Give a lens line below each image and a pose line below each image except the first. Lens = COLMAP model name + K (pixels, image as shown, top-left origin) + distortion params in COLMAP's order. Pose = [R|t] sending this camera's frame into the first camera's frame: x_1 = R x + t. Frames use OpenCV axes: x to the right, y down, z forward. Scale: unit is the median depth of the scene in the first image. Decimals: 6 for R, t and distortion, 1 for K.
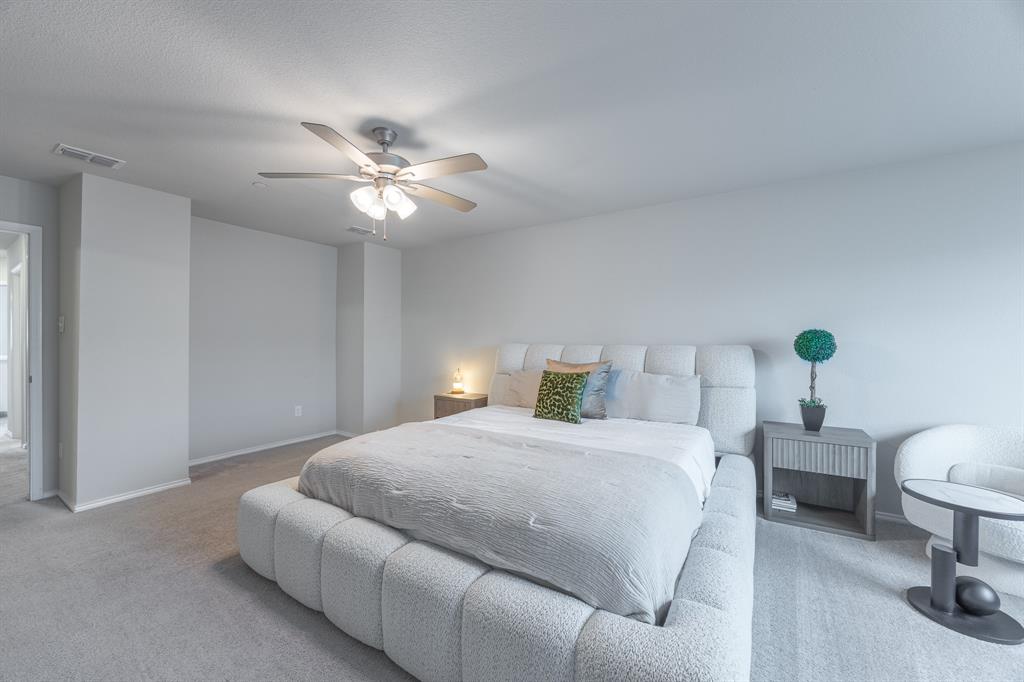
lens RADIAL K [[398.8, 0, 511.5], [0, 398.8, 338.9], [0, 0, 1]] dist [-0.005612, 0.000086]
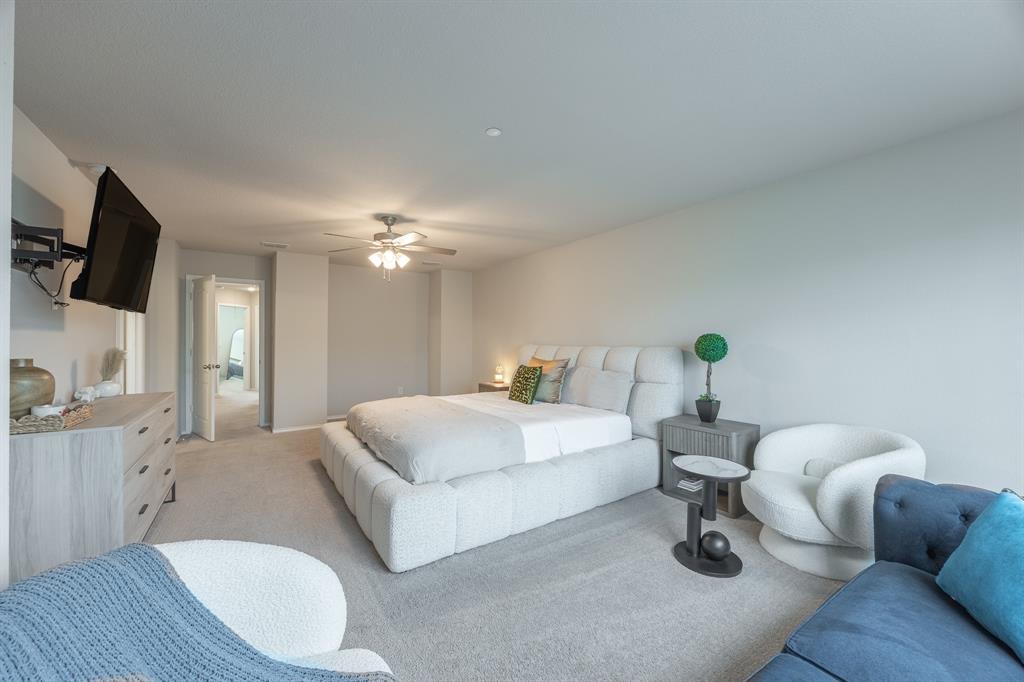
lens RADIAL K [[398.8, 0, 510.0], [0, 398.8, 341.2], [0, 0, 1]] dist [-0.005612, 0.000086]
pose [[0.914740, 0.001527, -0.404039, 0.654895], [-0.001066, 0.999998, 0.001366, -0.003226], [0.404041, -0.000819, 0.914741, -0.259883]]
